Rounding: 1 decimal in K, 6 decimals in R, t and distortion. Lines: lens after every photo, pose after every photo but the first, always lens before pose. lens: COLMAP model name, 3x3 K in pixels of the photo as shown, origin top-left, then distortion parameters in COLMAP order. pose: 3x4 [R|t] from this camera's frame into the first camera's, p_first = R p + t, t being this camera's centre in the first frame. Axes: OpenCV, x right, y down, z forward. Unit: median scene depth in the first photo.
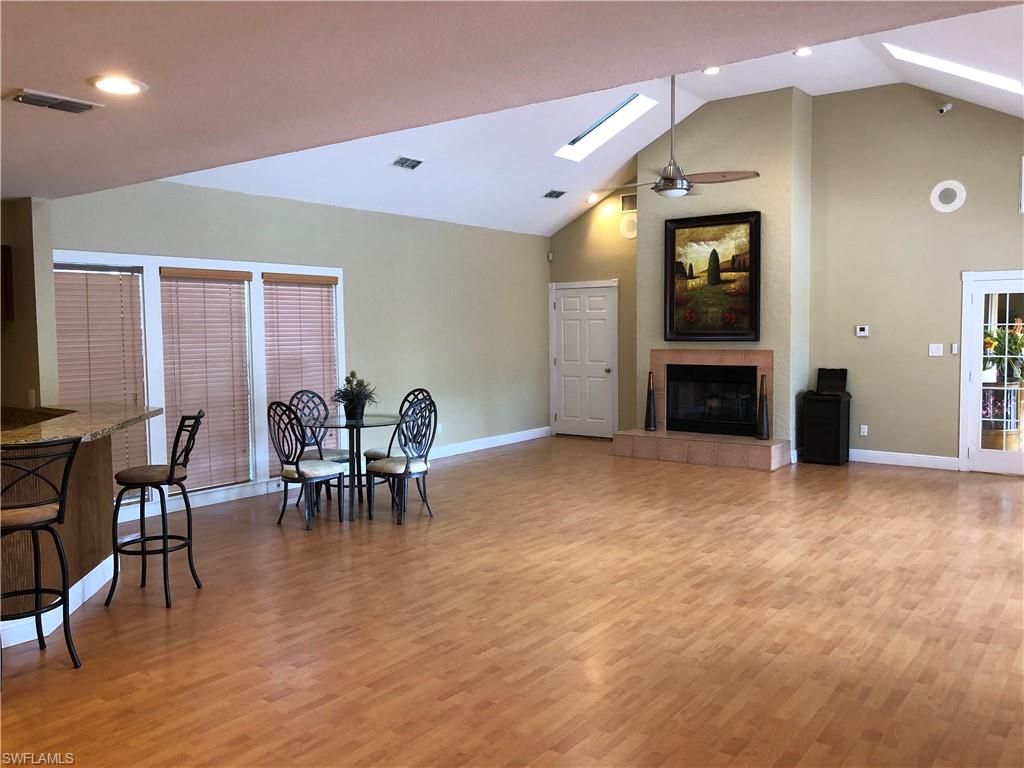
lens RADIAL K [[841.2, 0, 515.1], [0, 841.2, 377.8], [0, 0, 1]] dist [0.005709, 0.051717]
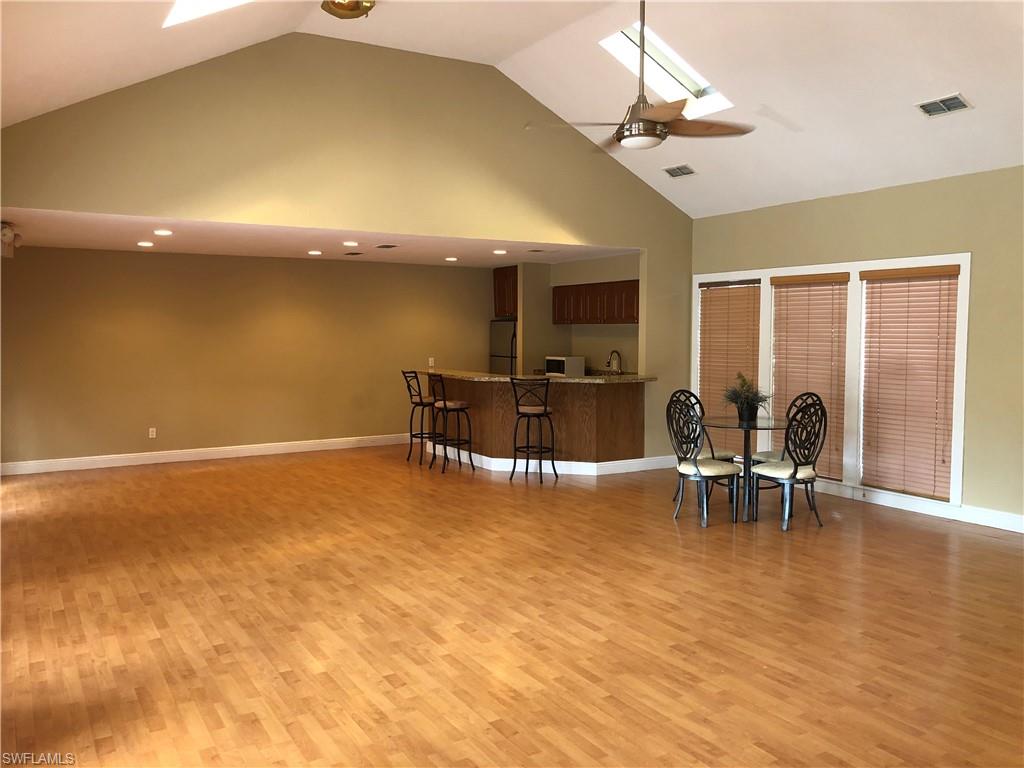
lens RADIAL K [[841.2, 0, 516.2], [0, 841.2, 389.7], [0, 0, 1]] dist [0.005709, 0.051717]
pose [[-0.382737, 0.078035, -0.920556, 1.089579], [-0.053676, 0.992865, 0.106481, -0.103445], [0.922297, 0.090166, -0.375818, 1.455773]]
